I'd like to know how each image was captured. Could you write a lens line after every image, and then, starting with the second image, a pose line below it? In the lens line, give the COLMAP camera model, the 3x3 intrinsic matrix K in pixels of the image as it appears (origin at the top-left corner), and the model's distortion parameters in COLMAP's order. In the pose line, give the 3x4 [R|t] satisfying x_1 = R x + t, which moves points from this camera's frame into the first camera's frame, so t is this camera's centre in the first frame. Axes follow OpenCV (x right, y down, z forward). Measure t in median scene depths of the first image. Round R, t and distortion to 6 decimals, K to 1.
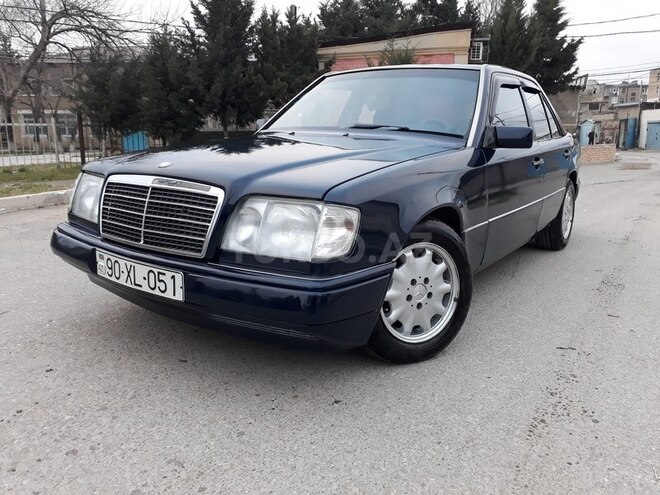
lens RADIAL K [[539.2, 0, 353.9], [0, 539.2, 238.8], [0, 0, 1]] dist [0.038318, -0.000526]
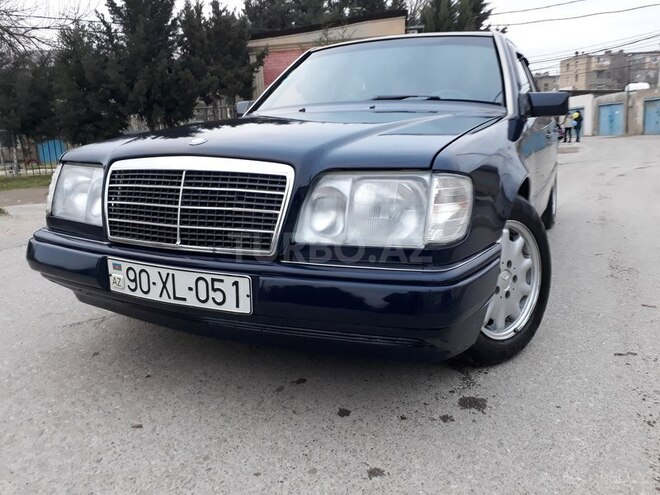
lens RADIAL K [[519.3, 0, 330.0], [0, 519.3, 247.5], [0, 0, 1]] dist [0.061434, -0.083586]
pose [[0.987840, -0.073541, 0.136984, -0.256151], [0.071552, 0.997248, 0.019400, 0.012861], [-0.138034, -0.009363, 0.990383, 0.215589]]
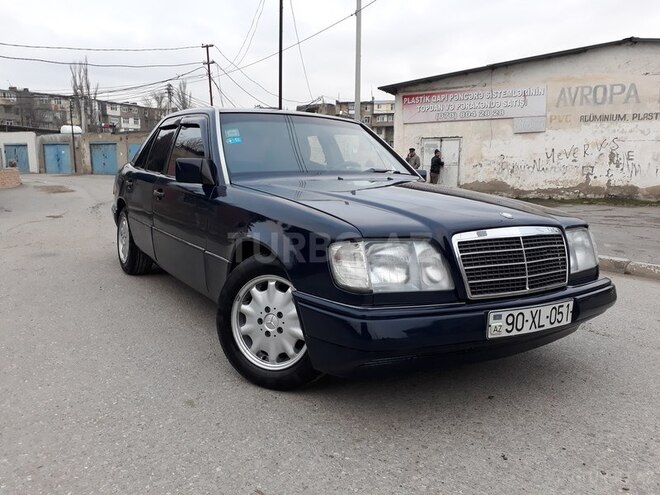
lens RADIAL K [[518.0, 0, 329.3], [0, 518.0, 259.3], [0, 0, 1]] dist [-0.001482, 0.010620]
pose [[0.405428, -0.165410, 0.899037, -1.340589], [0.166338, 0.980423, 0.105372, -0.204943], [-0.898866, 0.106823, 0.425005, 0.836174]]
